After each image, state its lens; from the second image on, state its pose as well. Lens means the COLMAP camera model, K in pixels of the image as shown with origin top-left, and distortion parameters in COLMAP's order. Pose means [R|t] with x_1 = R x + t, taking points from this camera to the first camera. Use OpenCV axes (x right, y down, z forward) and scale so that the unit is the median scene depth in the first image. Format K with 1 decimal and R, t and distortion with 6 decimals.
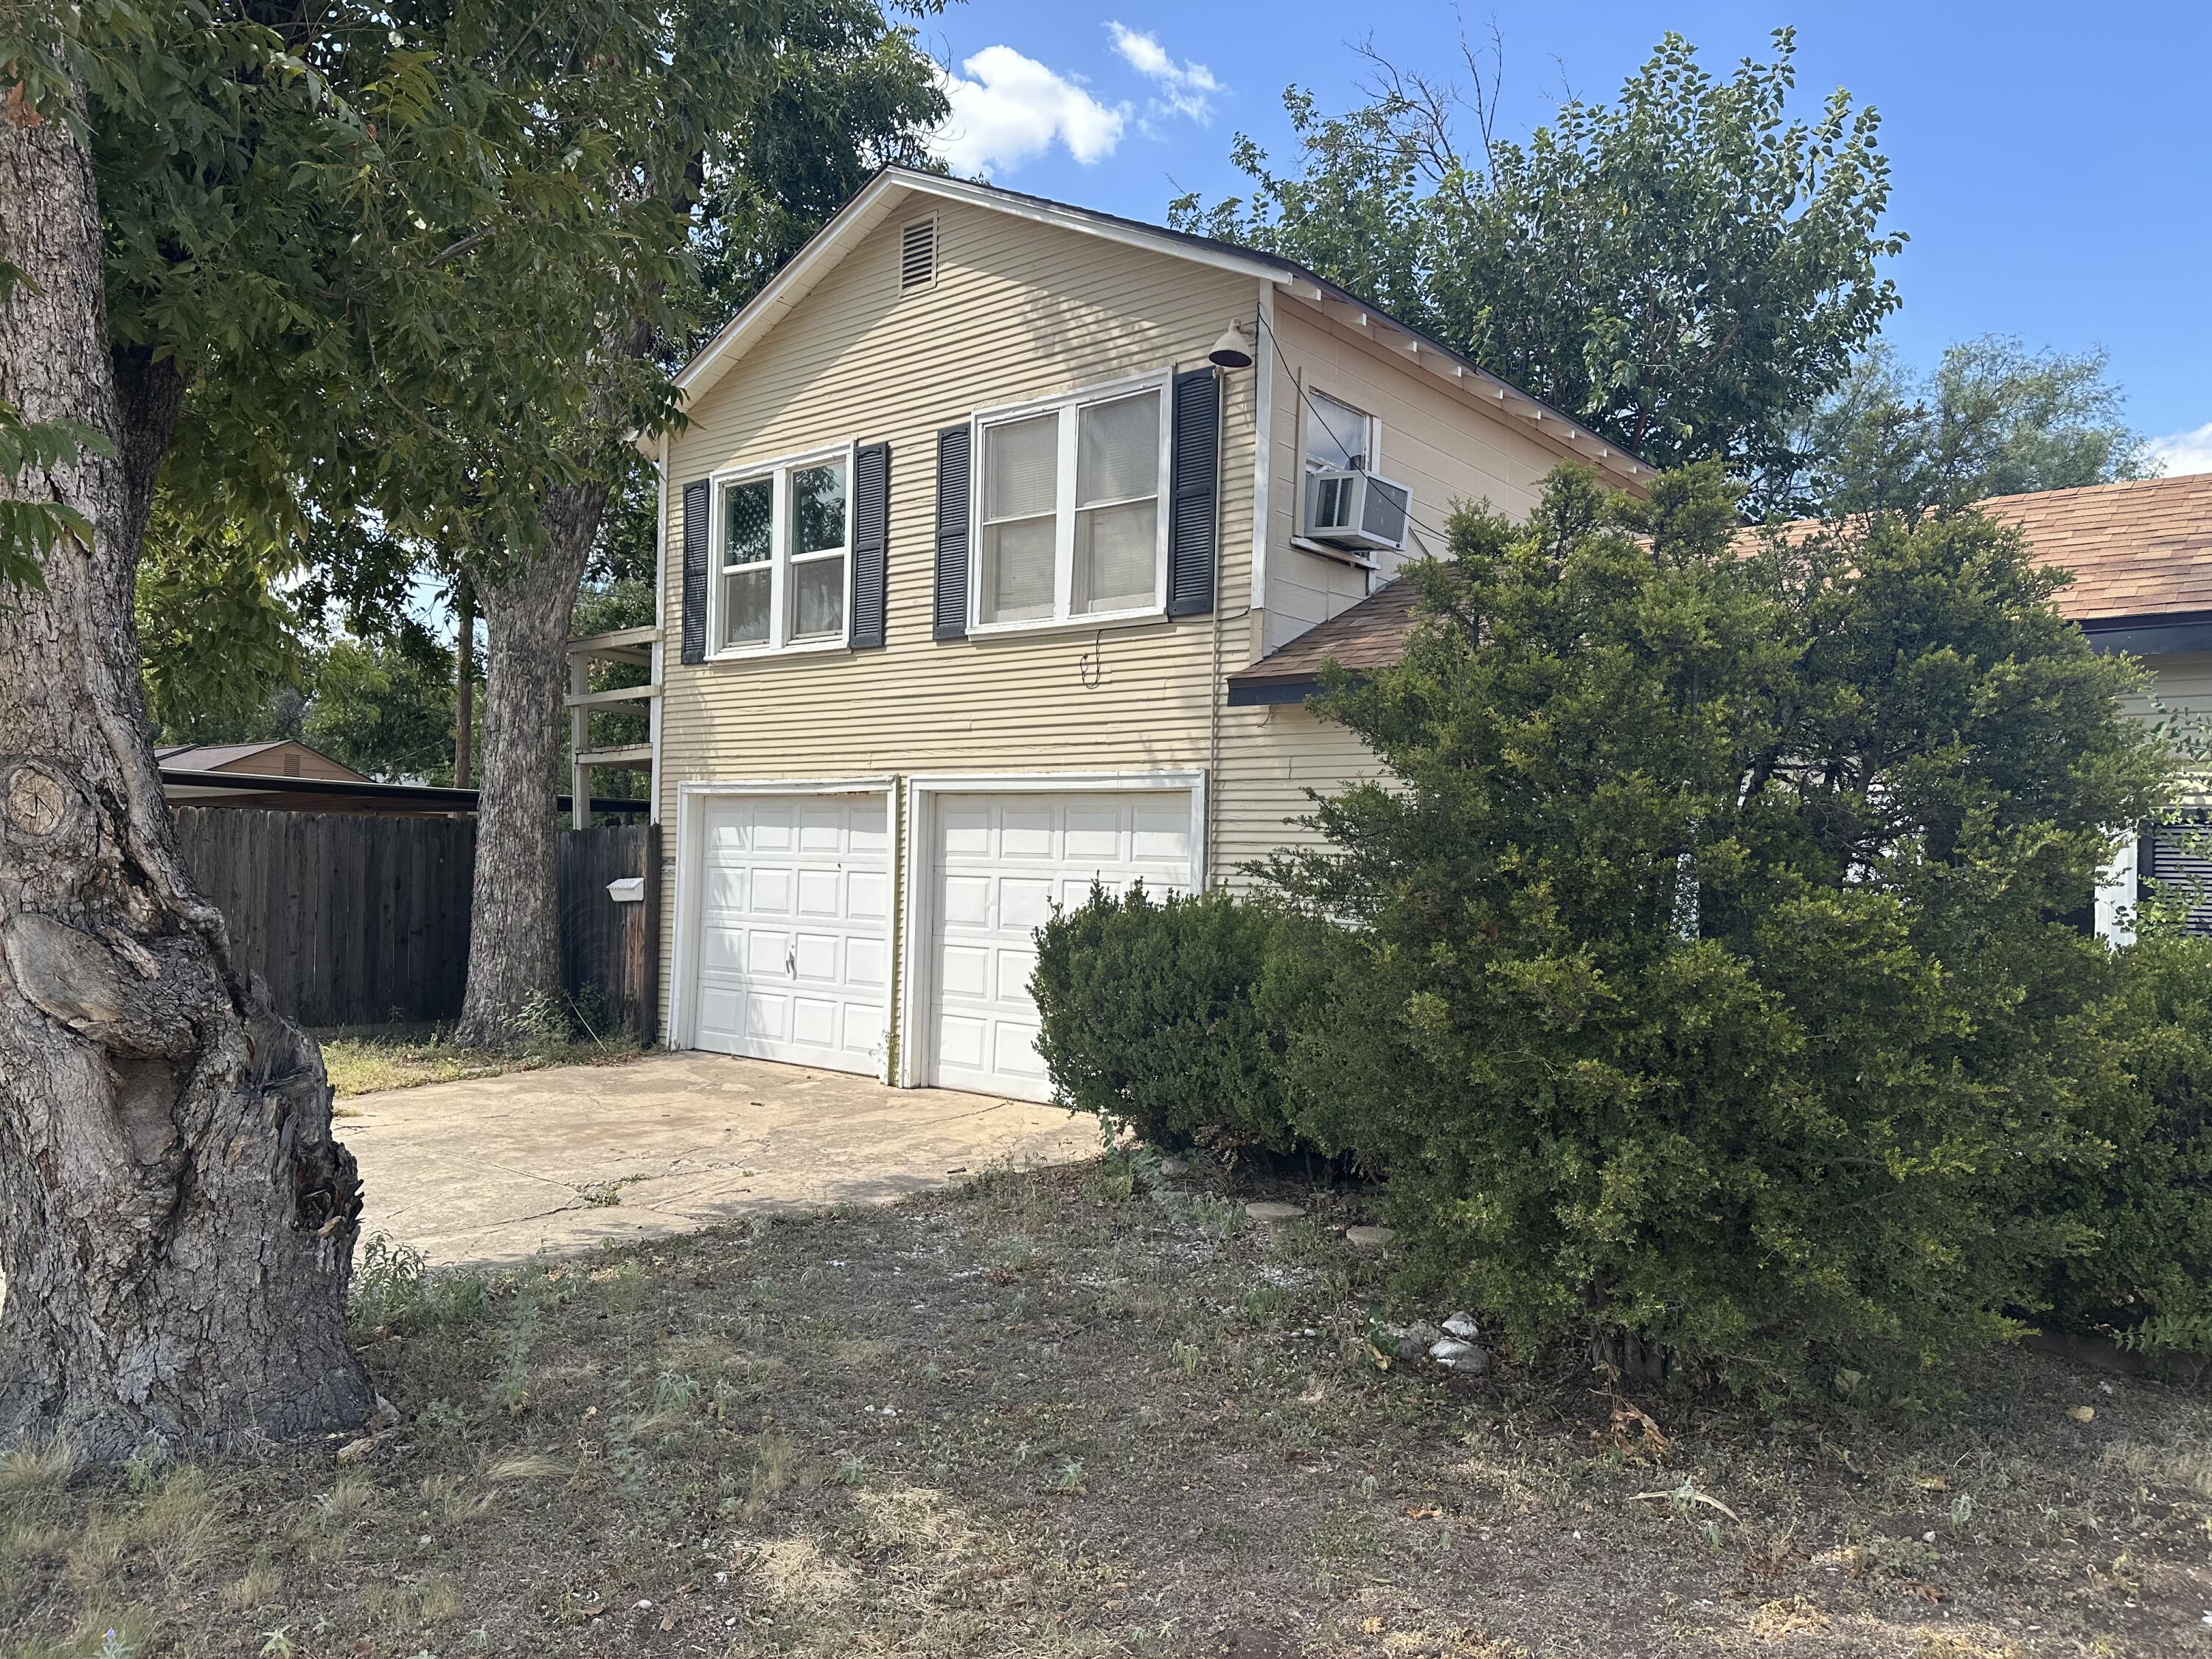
lens RADIAL K [[1560.0, 0, 1103.3], [0, 1560.0, 833.3], [0, 0, 1]] dist [0.057228, -0.068291]
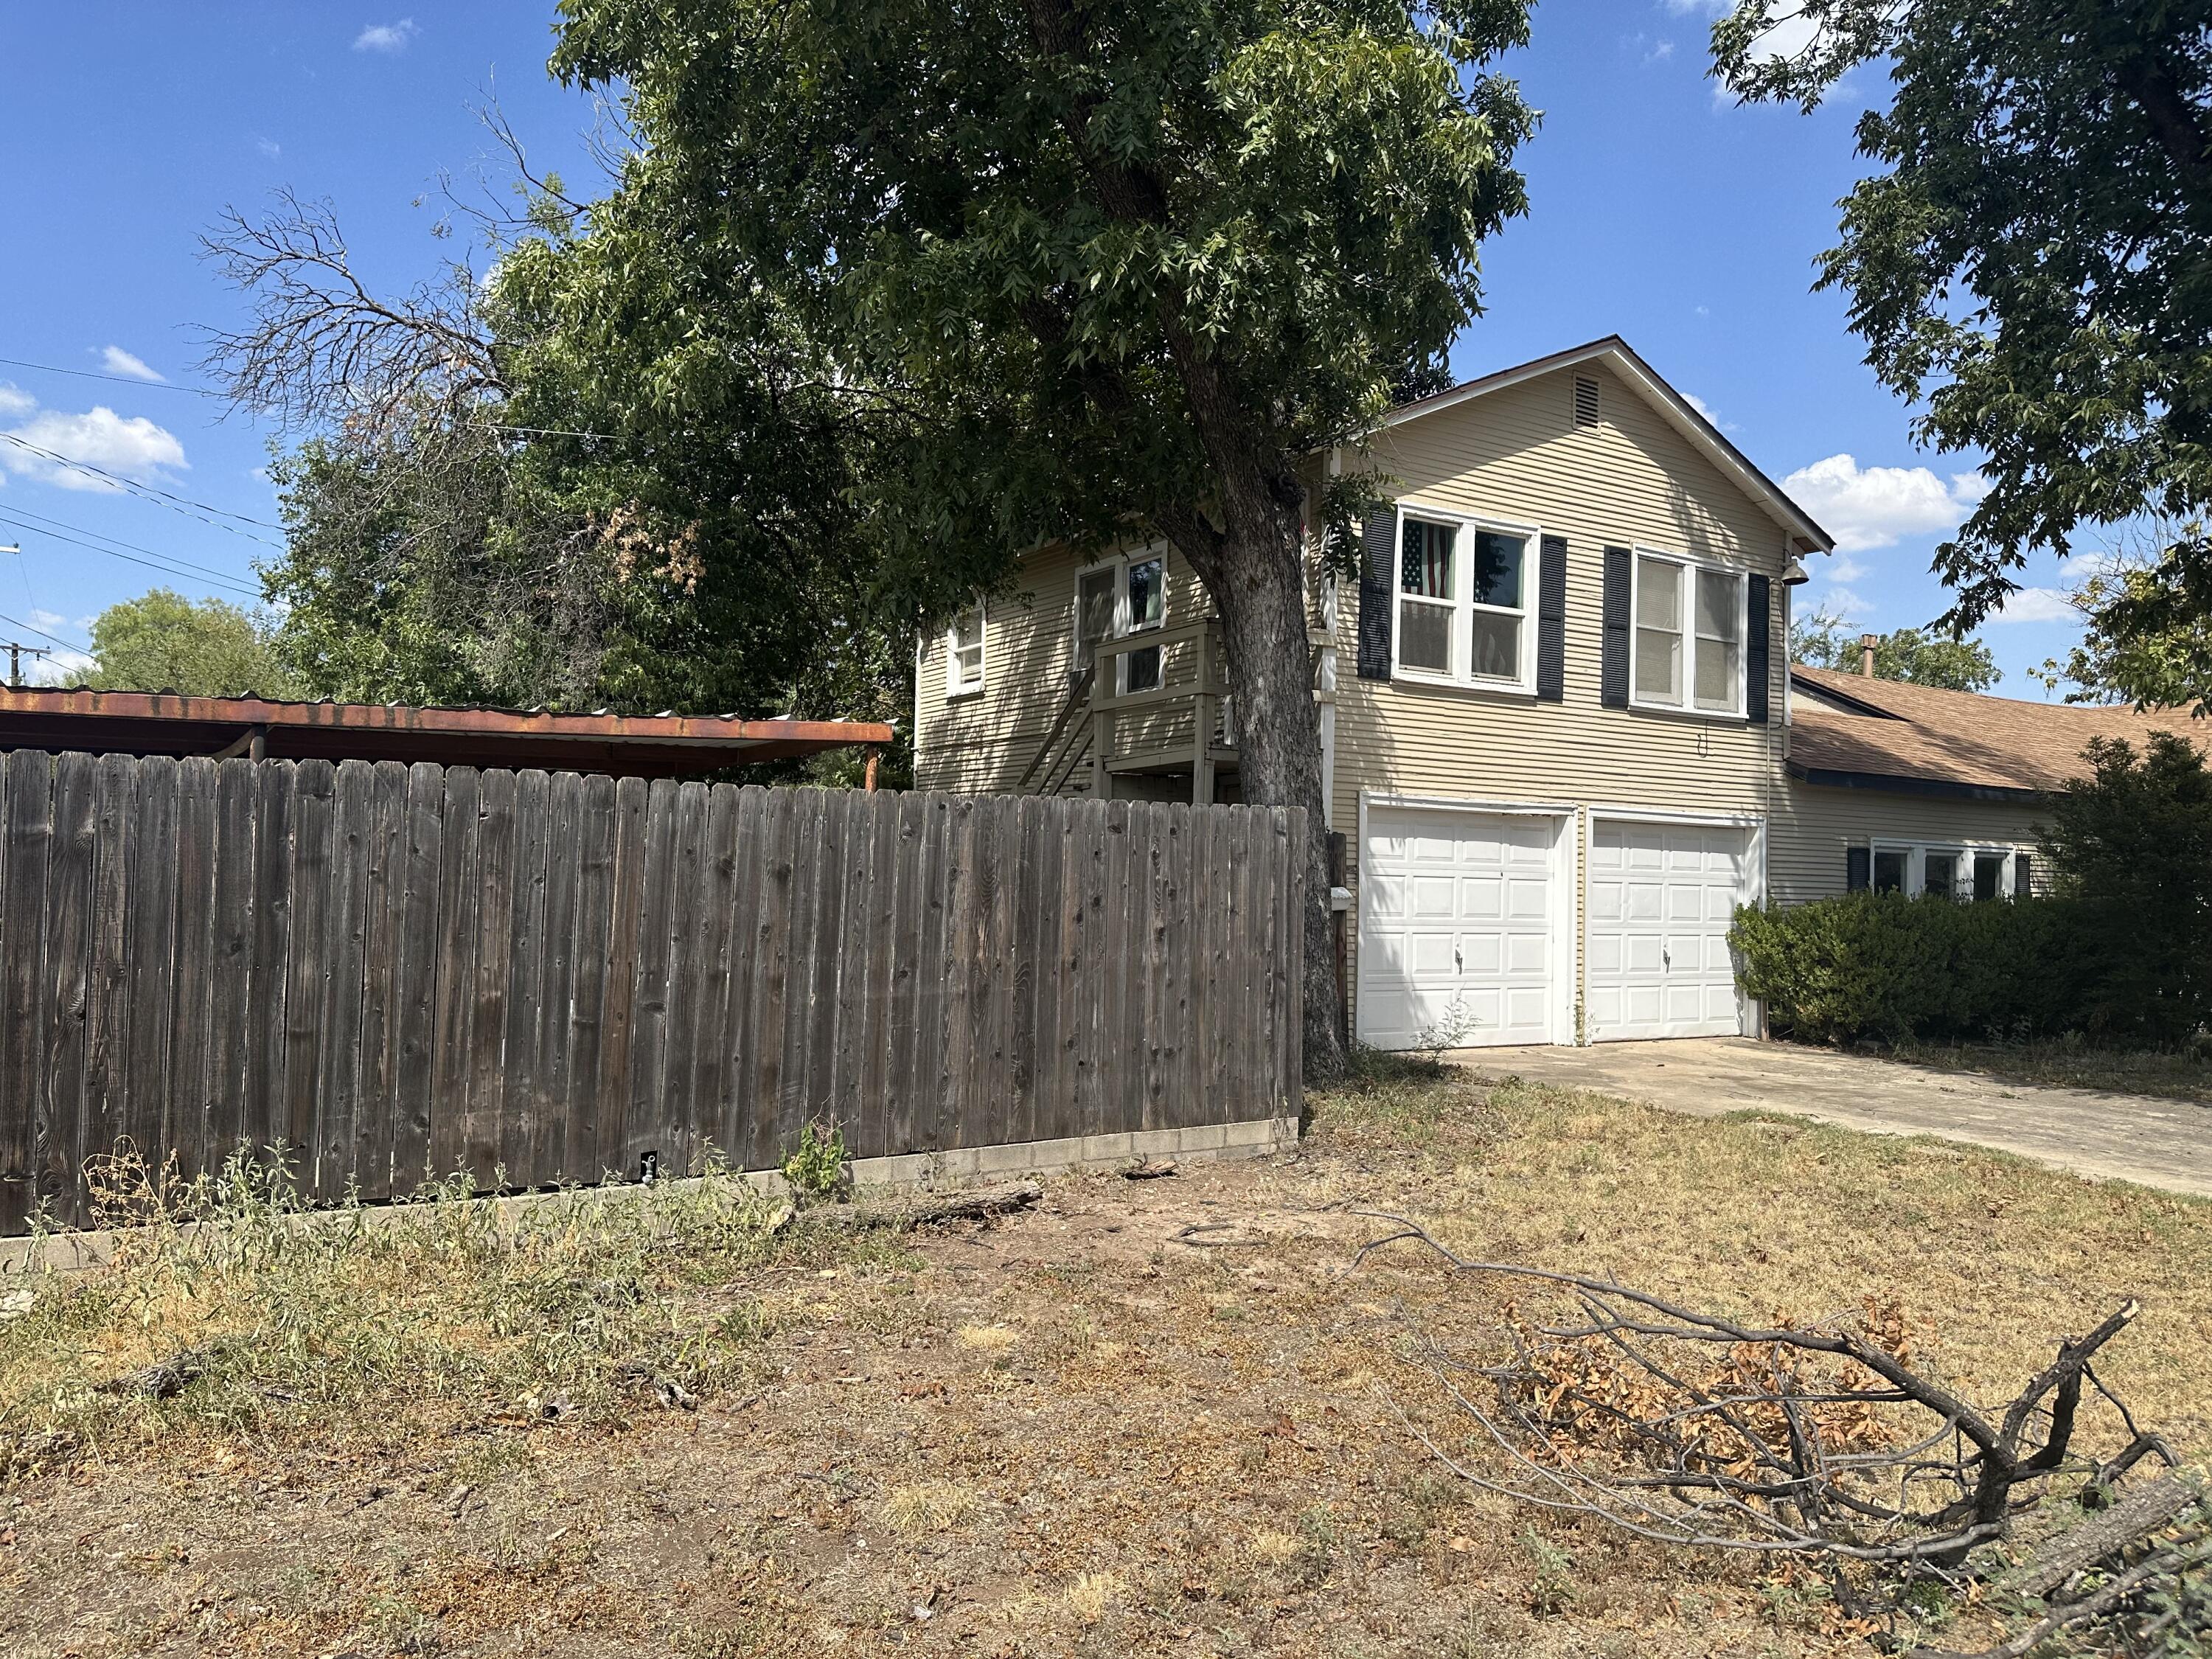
lens RADIAL K [[1560.0, 0, 1107.5], [0, 1560.0, 824.7], [0, 0, 1]] dist [0.057228, -0.068291]
pose [[0.283606, 0.000773, 0.958941, -1.449176], [-0.034547, 0.999359, 0.009412, -0.018086], [-0.958318, -0.035798, 0.283451, 0.984911]]
